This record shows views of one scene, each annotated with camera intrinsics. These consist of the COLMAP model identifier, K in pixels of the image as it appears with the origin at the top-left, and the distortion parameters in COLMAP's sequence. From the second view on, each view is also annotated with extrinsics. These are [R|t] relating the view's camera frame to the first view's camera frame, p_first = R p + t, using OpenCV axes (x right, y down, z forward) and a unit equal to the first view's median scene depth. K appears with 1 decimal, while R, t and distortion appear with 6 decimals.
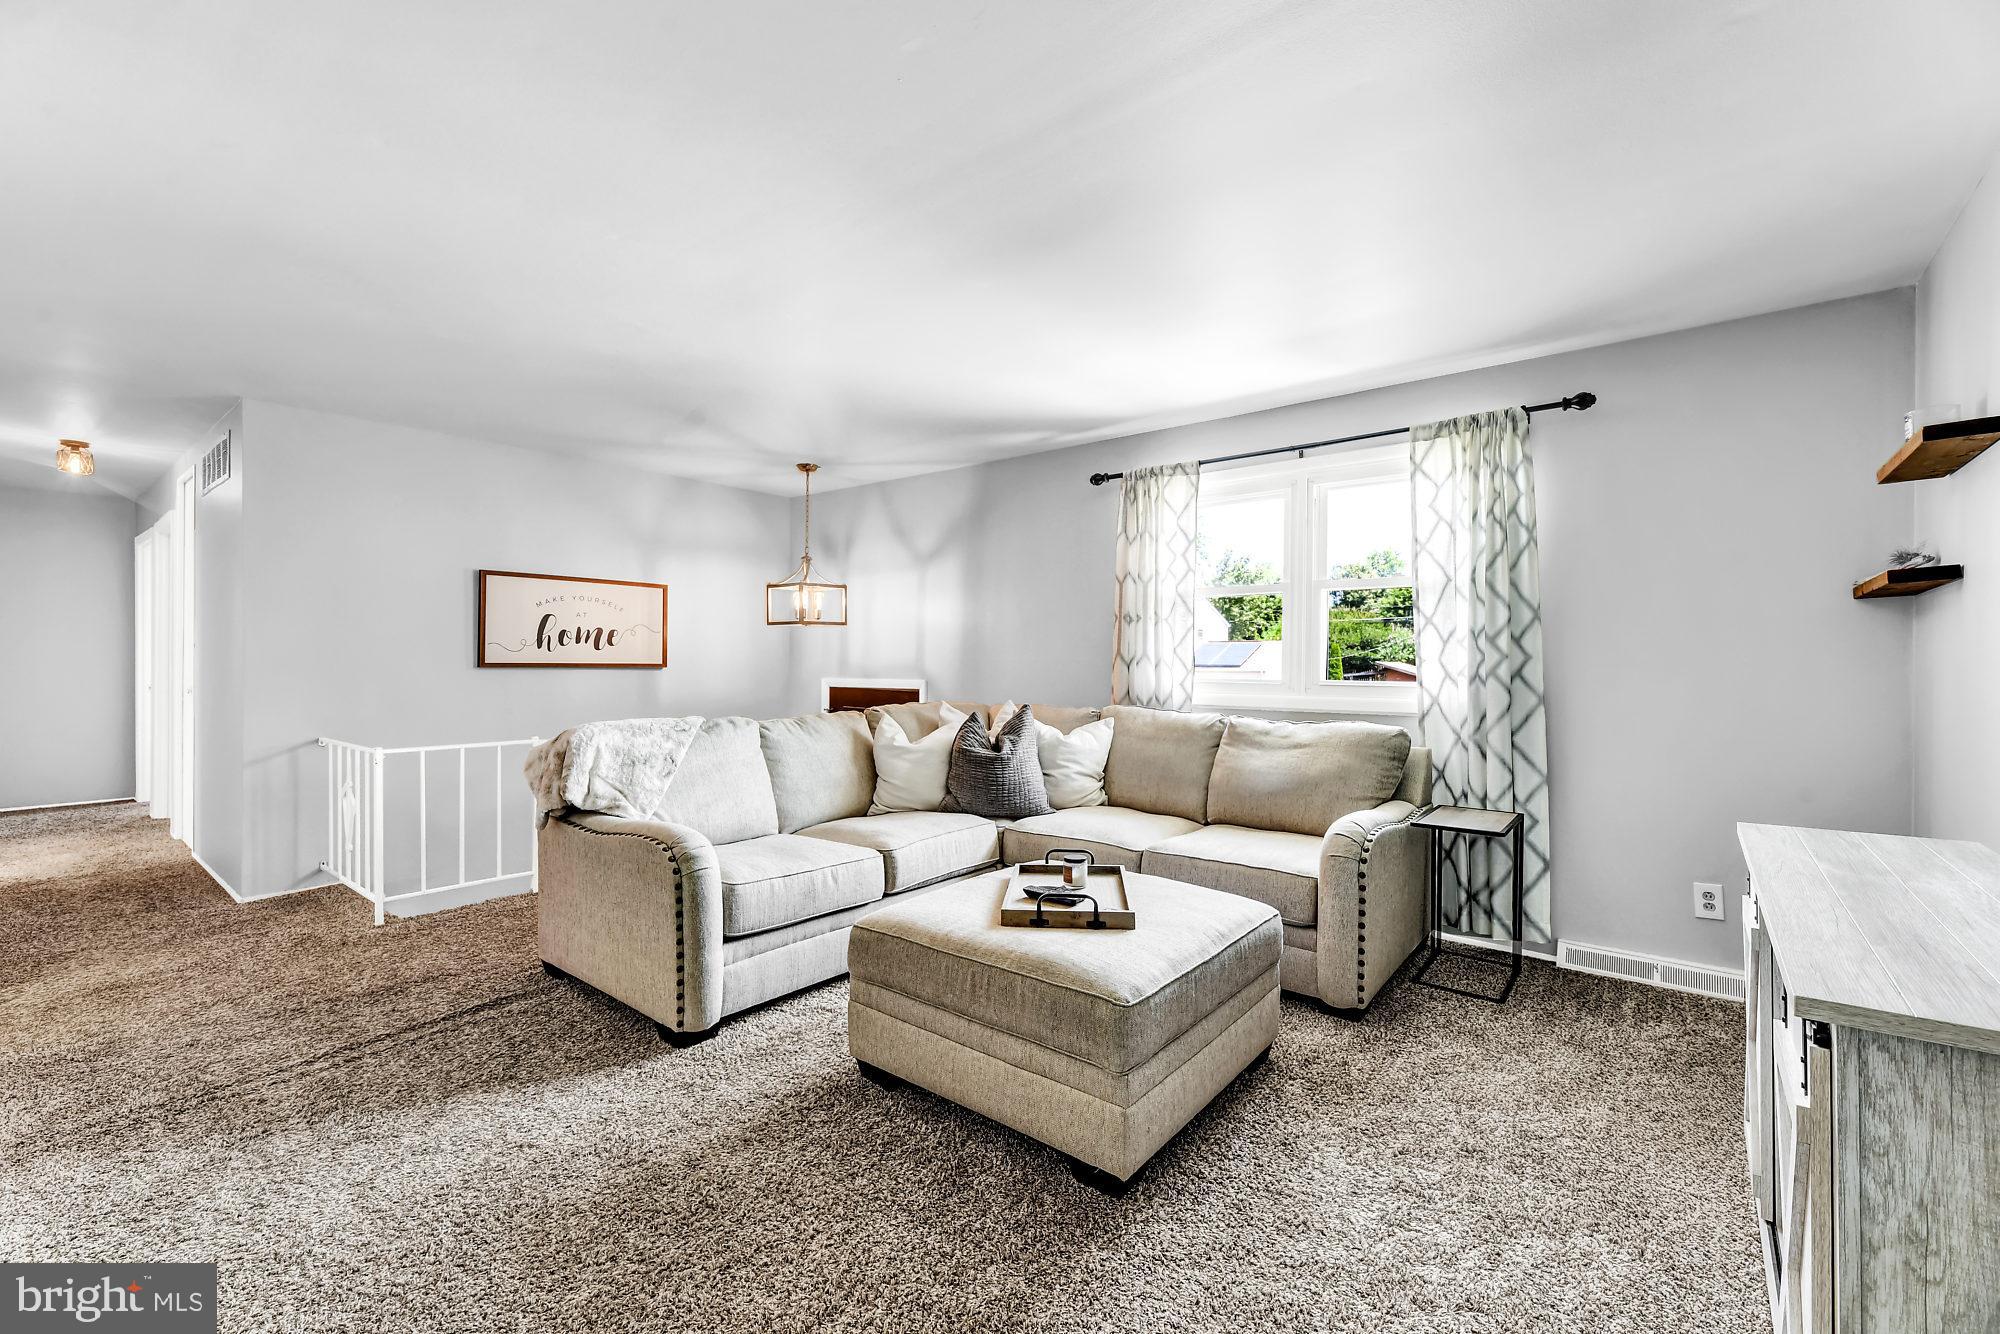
lens RADIAL K [[830.6, 0, 994.0], [0, 830.6, 668.2], [0, 0, 1]] dist [-0.000614, -0.000475]
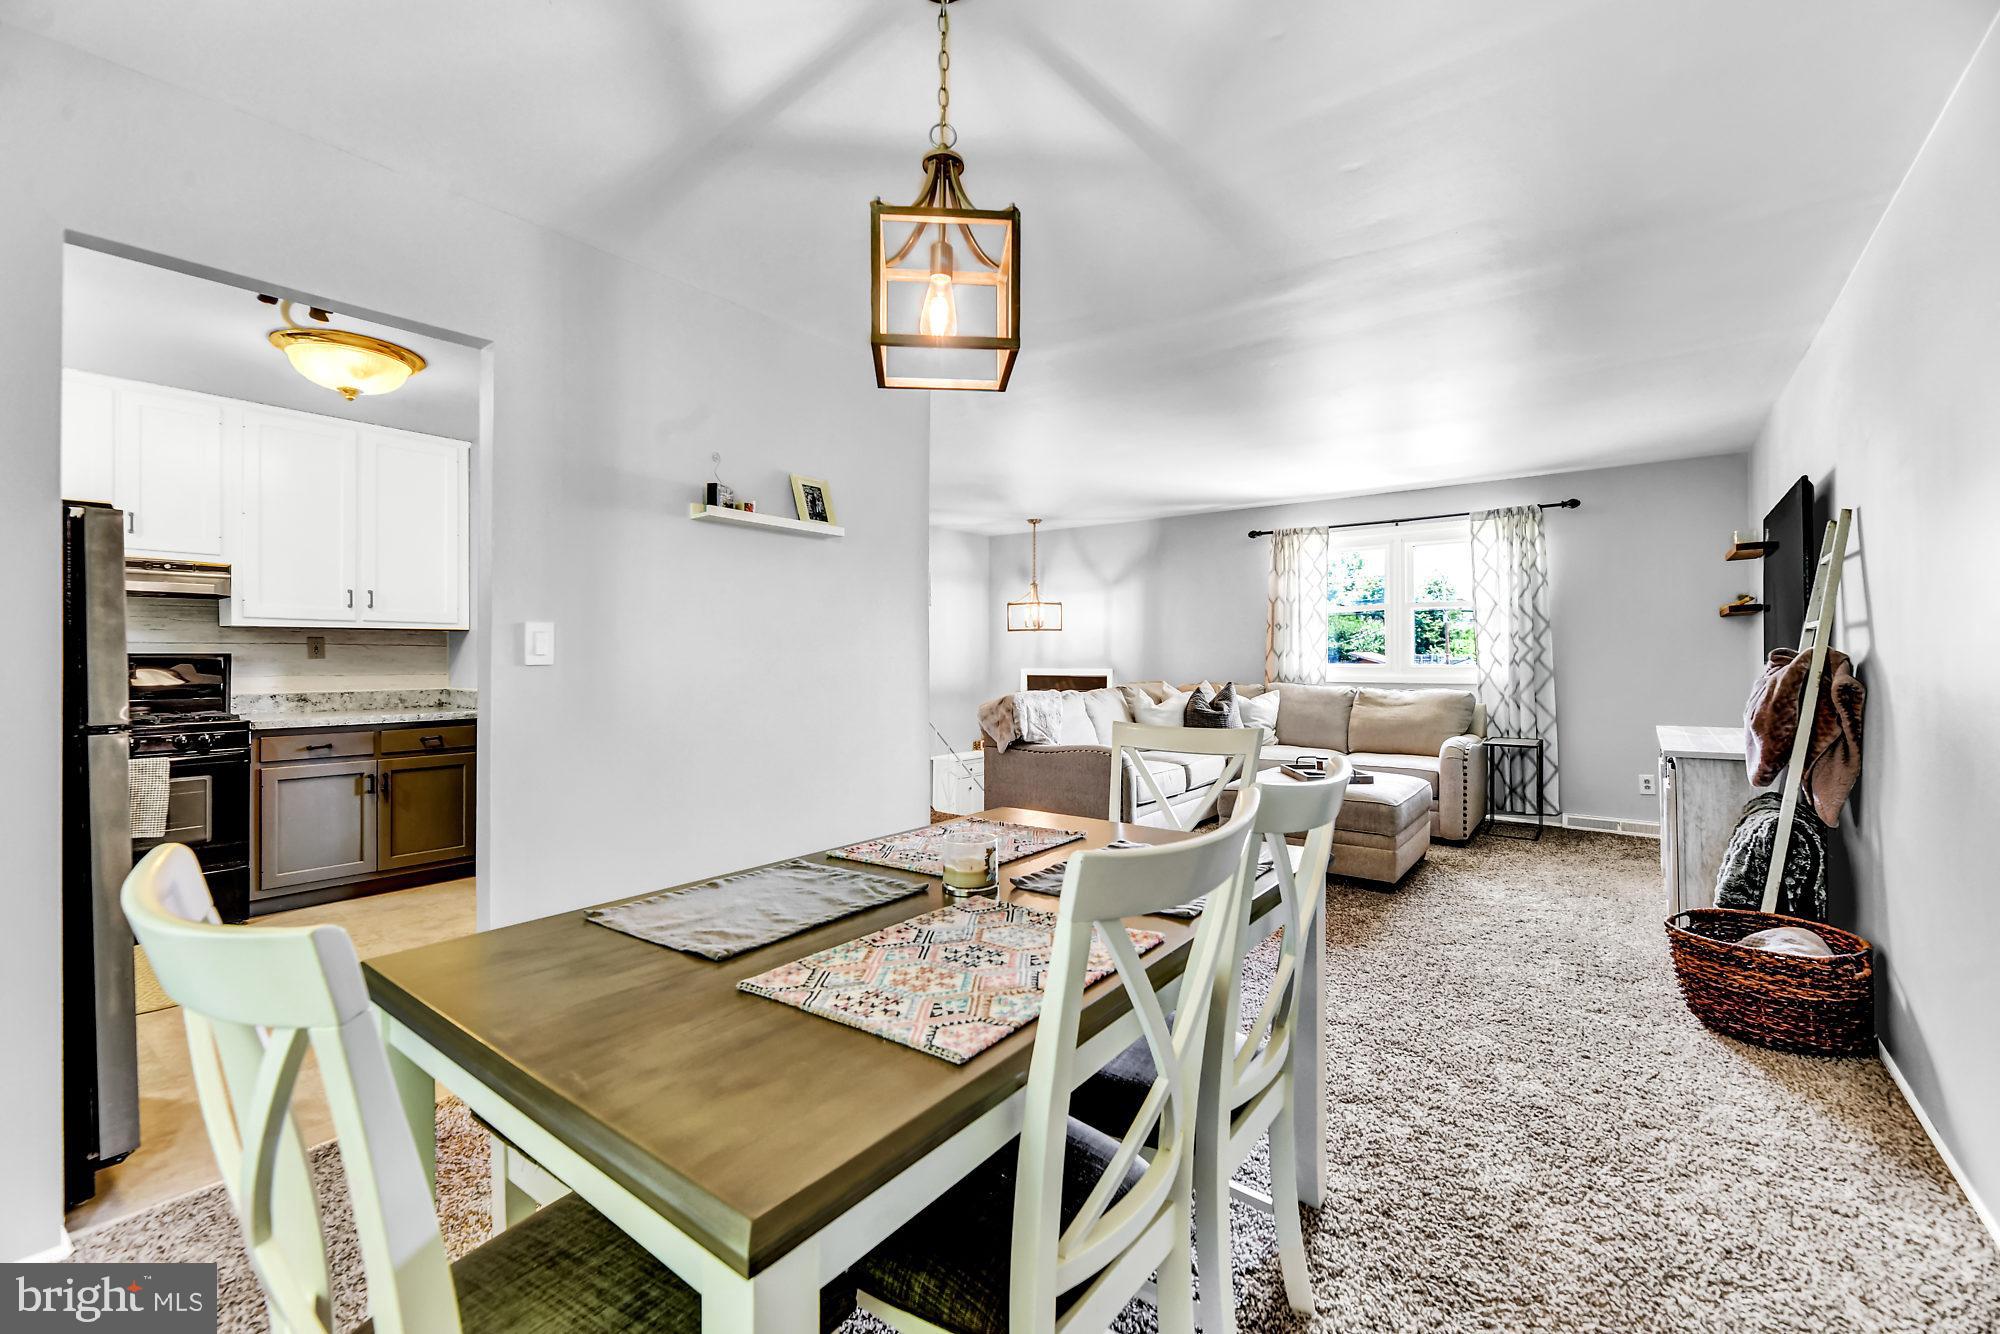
lens RADIAL K [[822.5, 0, 996.5], [0, 822.5, 656.0], [0, 0, 1]] dist [0.000768, 0.000052]
pose [[0.999335, -0.010325, 0.034981, -0.522237], [0.010594, 0.999916, -0.007497, 0.001370], [-0.034901, 0.007863, 0.999360, -0.632156]]
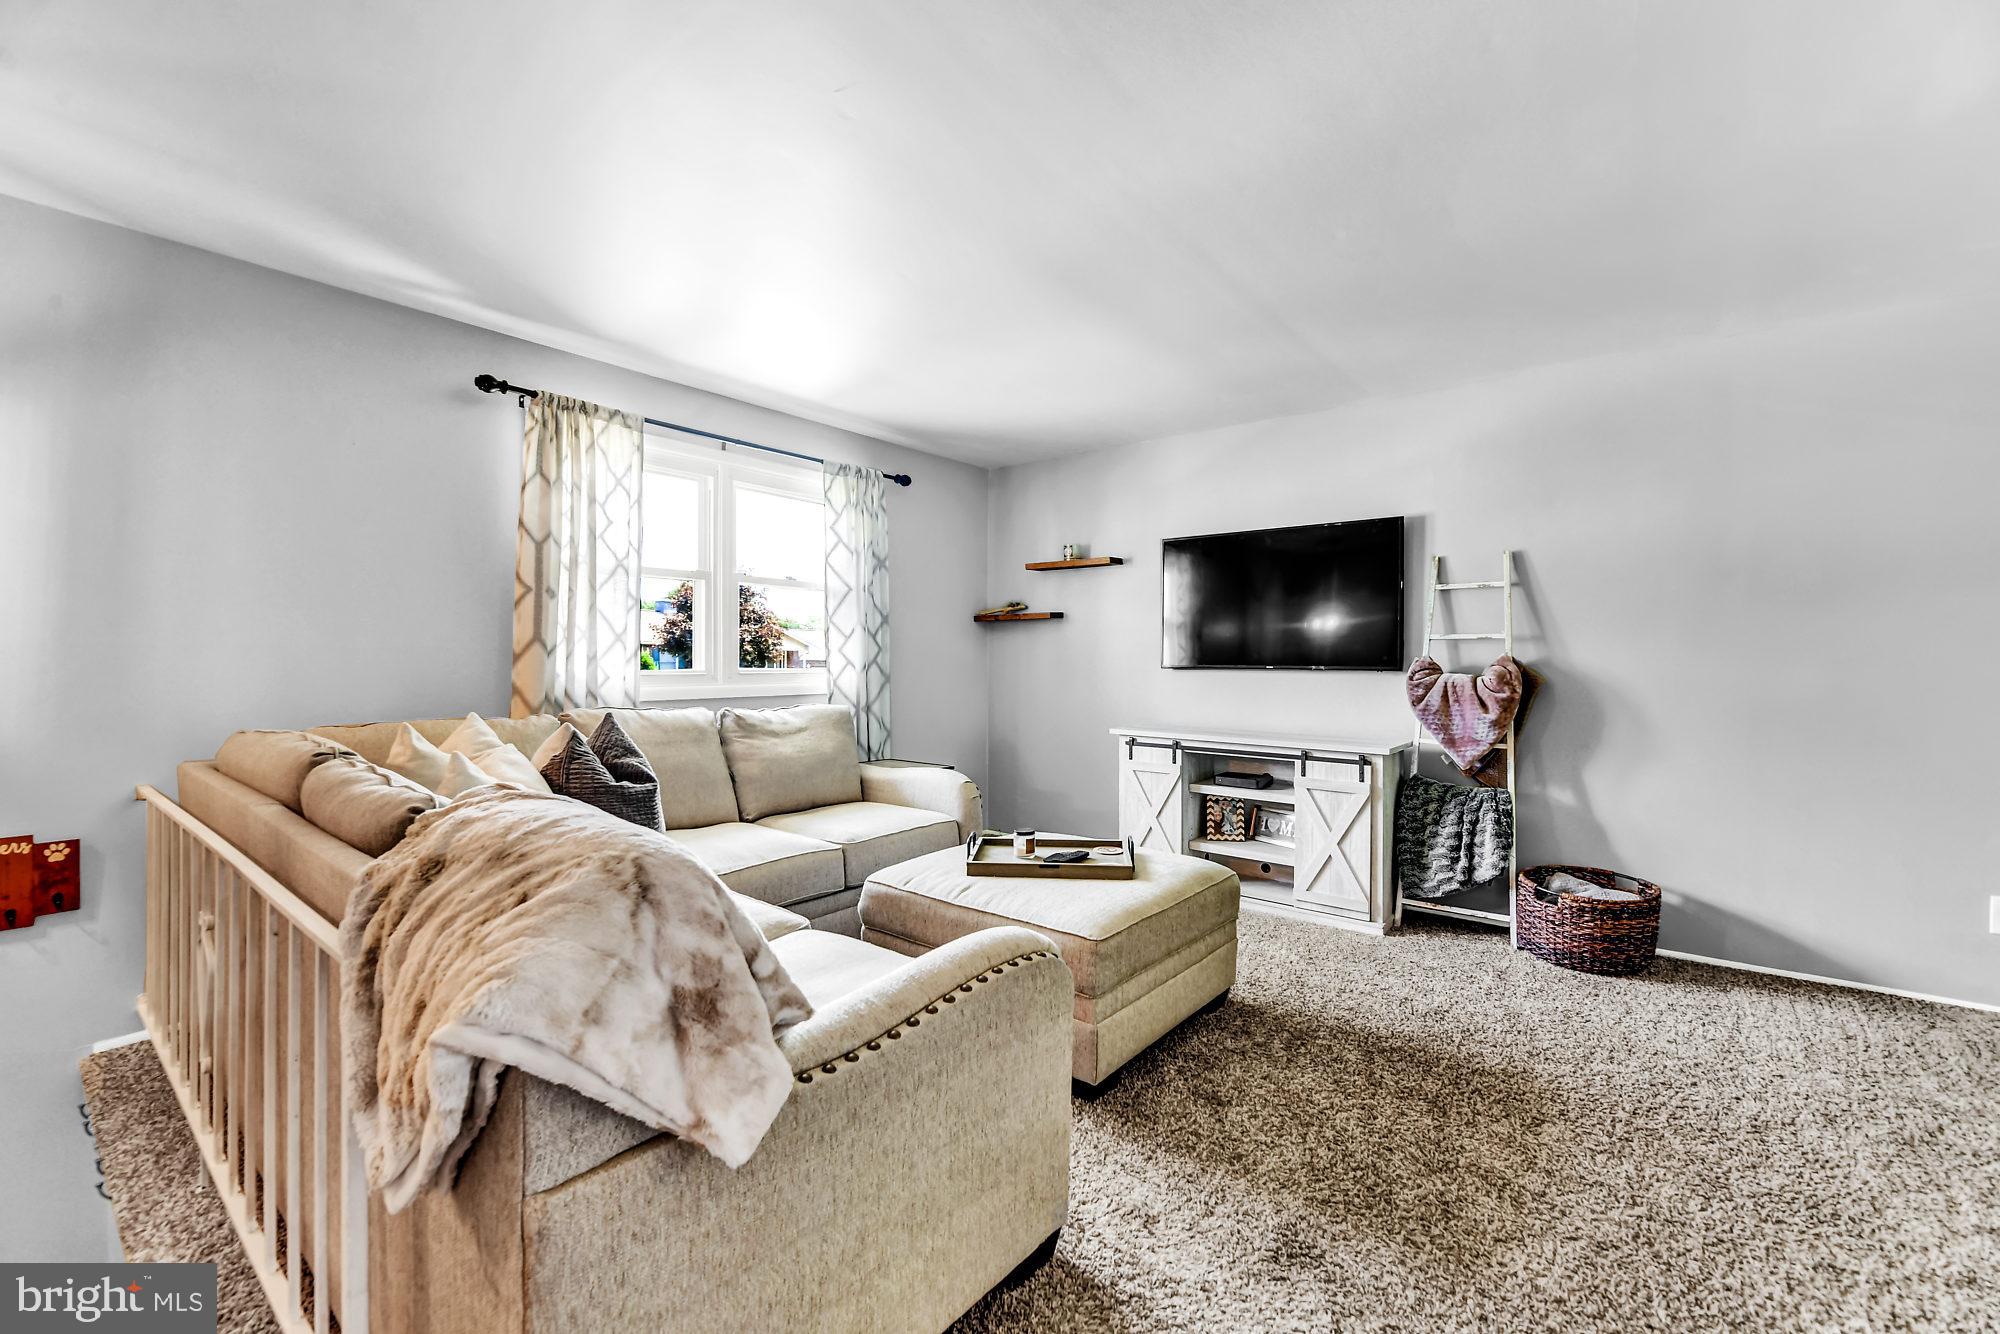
lens RADIAL K [[830.6, 0, 994.0], [0, 830.6, 668.2], [0, 0, 1]] dist [-0.000614, -0.000475]
pose [[-0.004058, -0.016755, 0.999851, -0.736226], [0.003926, 0.999852, 0.016771, -0.004254], [-0.999984, 0.003993, -0.003992, 0.769318]]
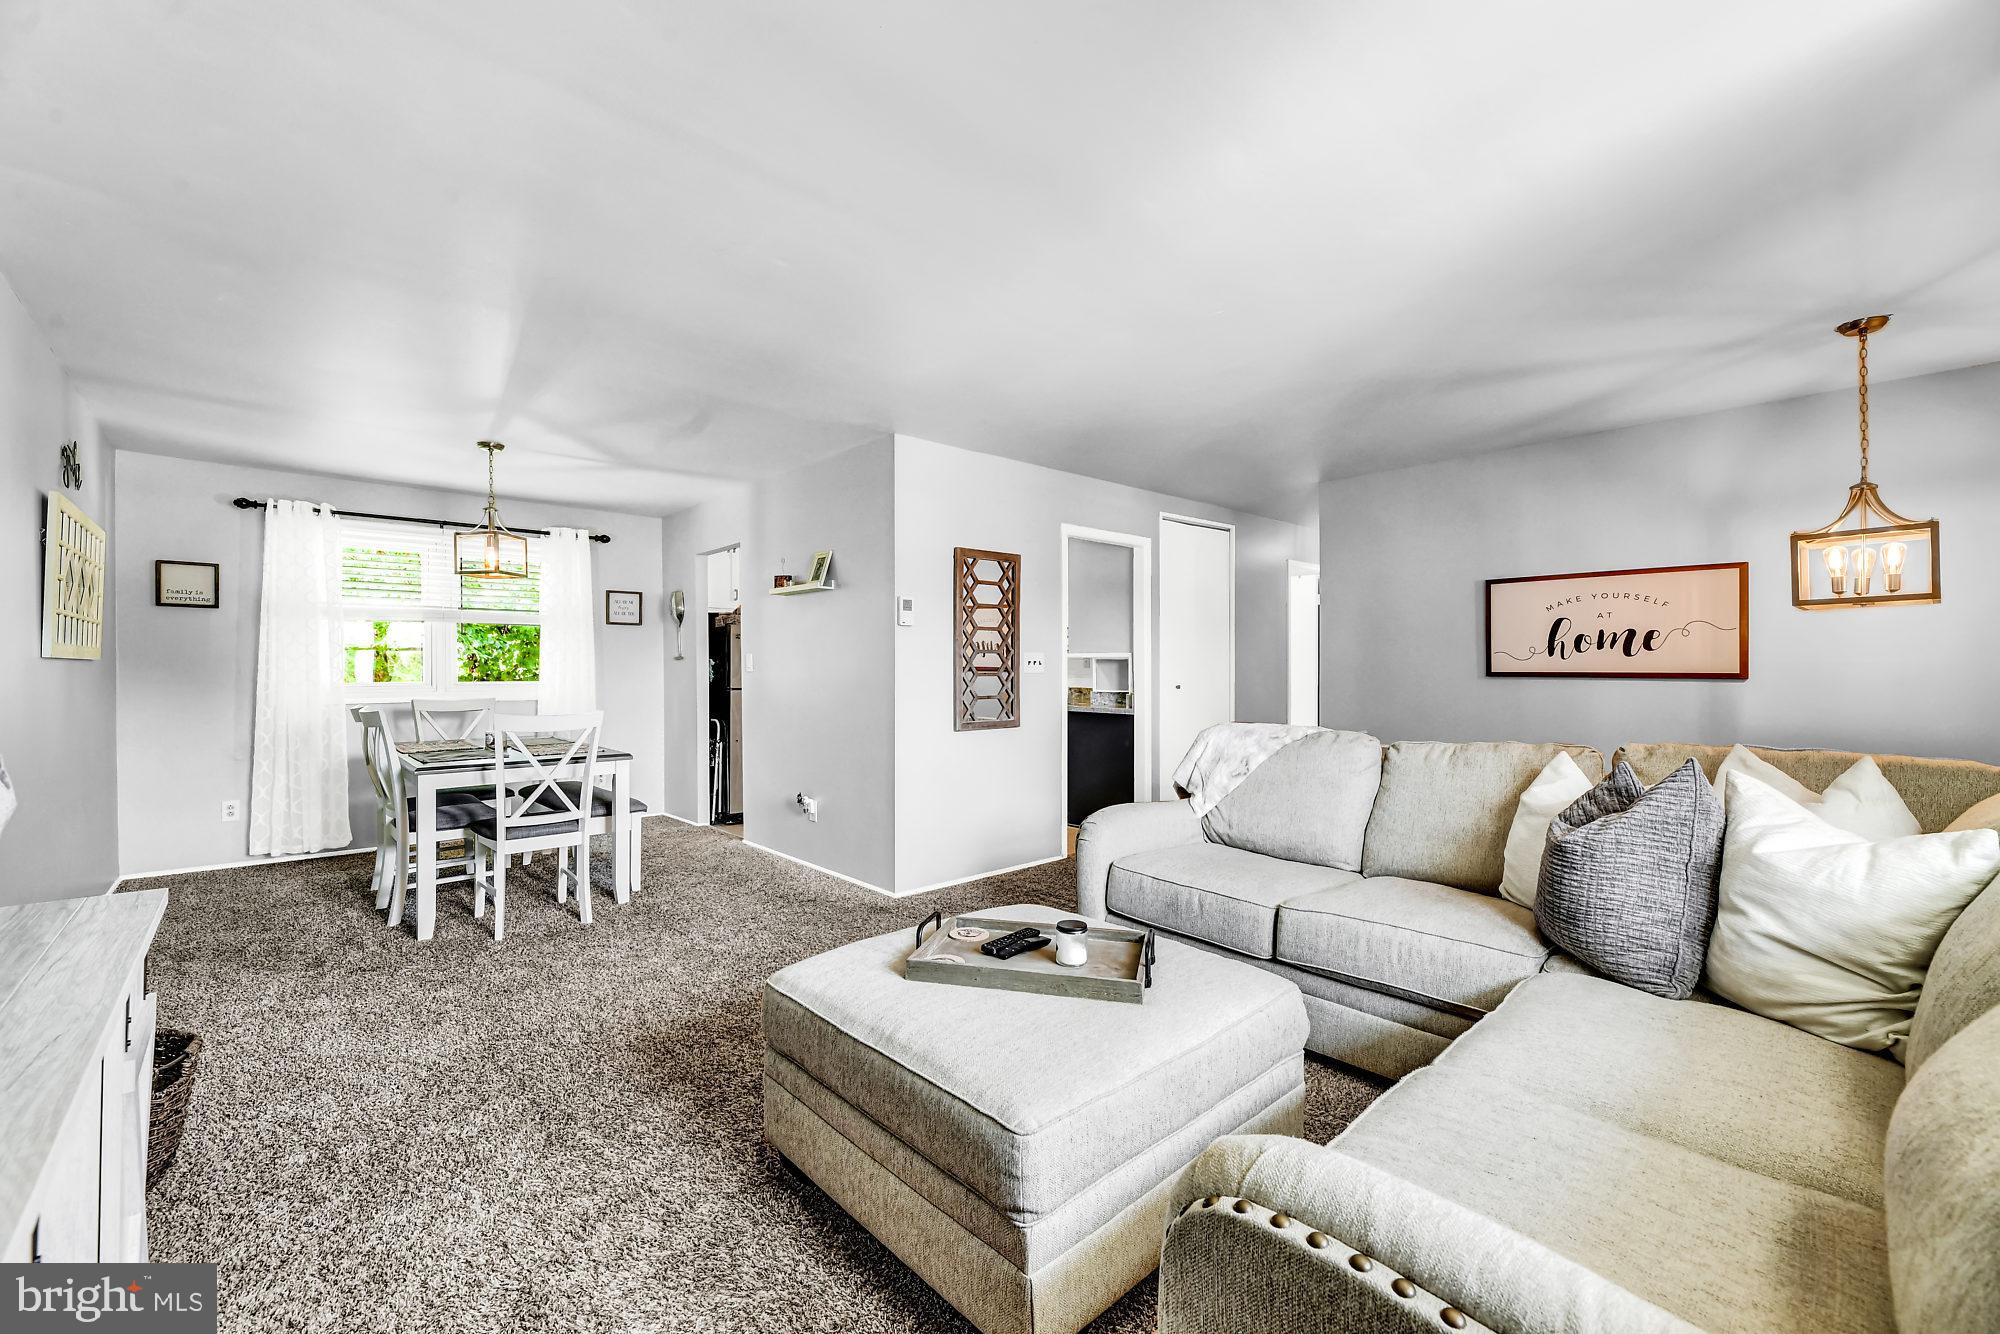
lens RADIAL K [[822.5, 0, 996.5], [0, 822.5, 656.0], [0, 0, 1]] dist [0.000768, 0.000052]
pose [[-0.146717, -0.020094, -0.988974, 0.631800], [-0.006201, 0.999793, -0.019394, -0.003675], [0.989159, 0.003288, -0.146811, 0.763515]]
